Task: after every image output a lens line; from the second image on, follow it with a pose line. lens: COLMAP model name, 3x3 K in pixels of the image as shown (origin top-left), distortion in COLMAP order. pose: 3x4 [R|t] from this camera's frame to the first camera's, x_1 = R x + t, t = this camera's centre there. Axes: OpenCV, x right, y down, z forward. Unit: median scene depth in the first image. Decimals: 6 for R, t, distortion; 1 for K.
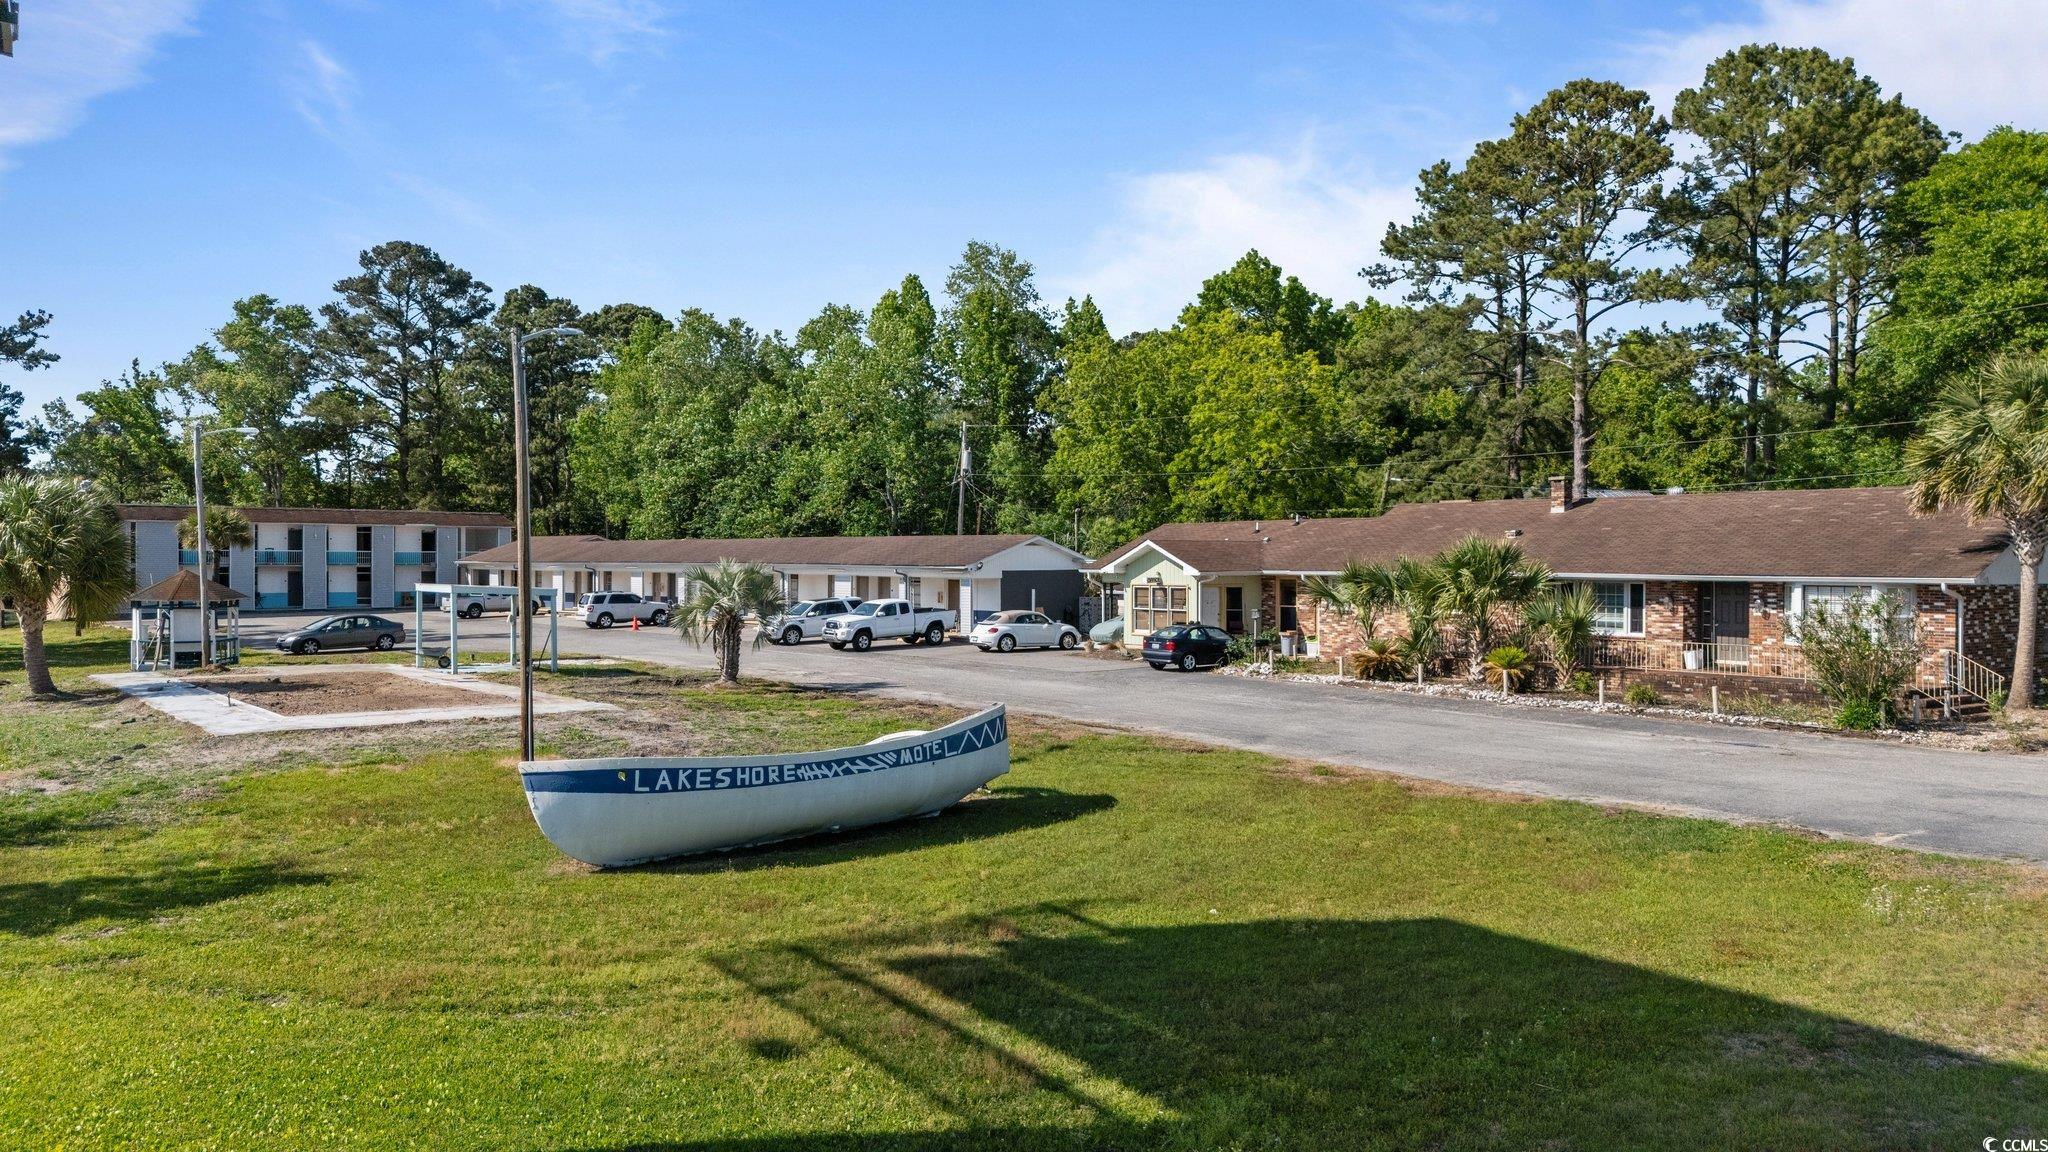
lens RADIAL K [[1493.4, 0, 1024.0], [0, 1493.4, 576.0], [0, 0, 1]] dist [0.061613, -0.000338]
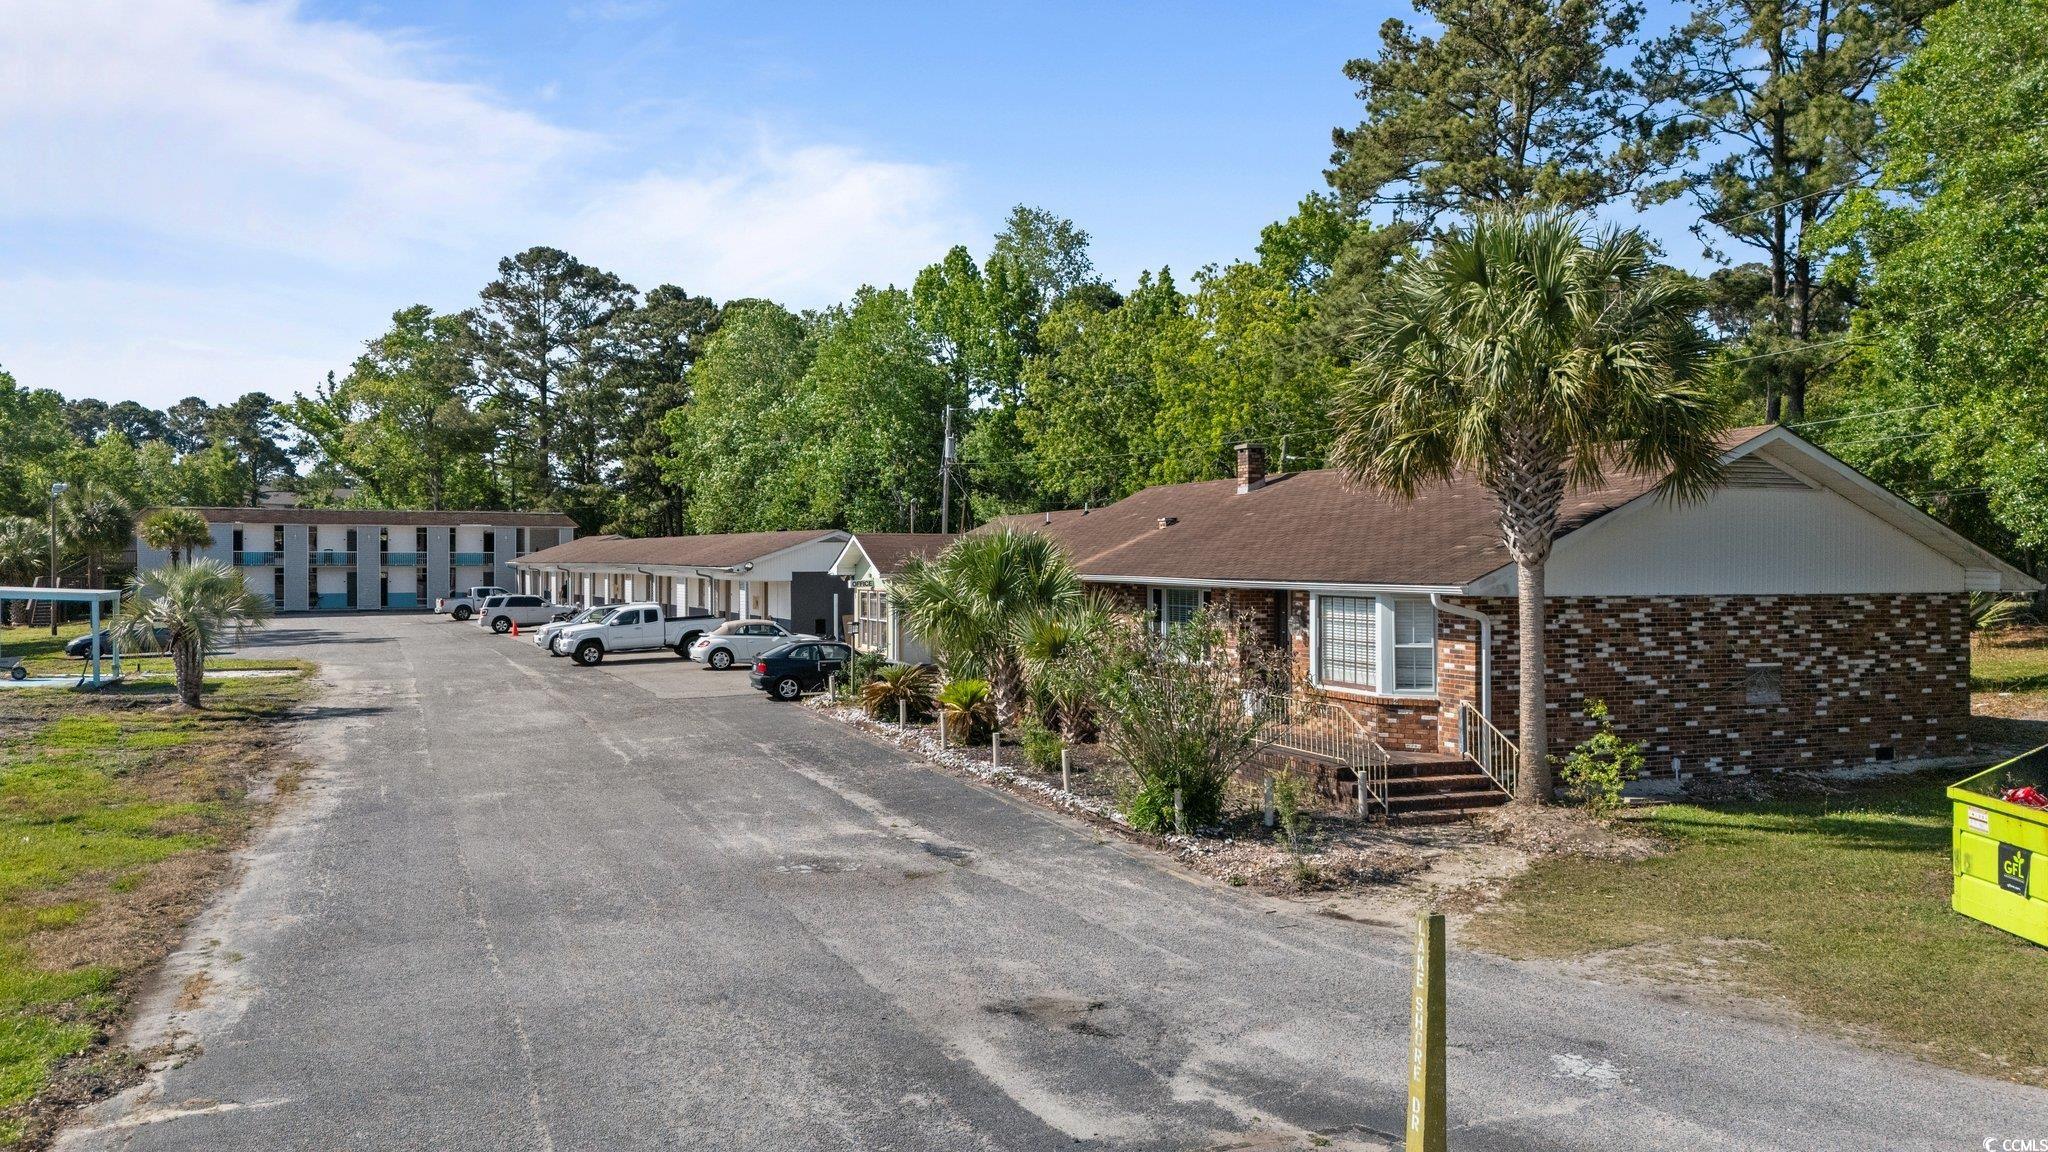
lens RADIAL K [[1493.4, 0, 1024.0], [0, 1493.4, 576.0], [0, 0, 1]] dist [0.061613, -0.000338]
pose [[0.973787, -0.001828, -0.227456, 0.314446], [0.002305, 0.999996, 0.001831, -0.002270], [0.227452, -0.002307, 0.973787, 0.199861]]
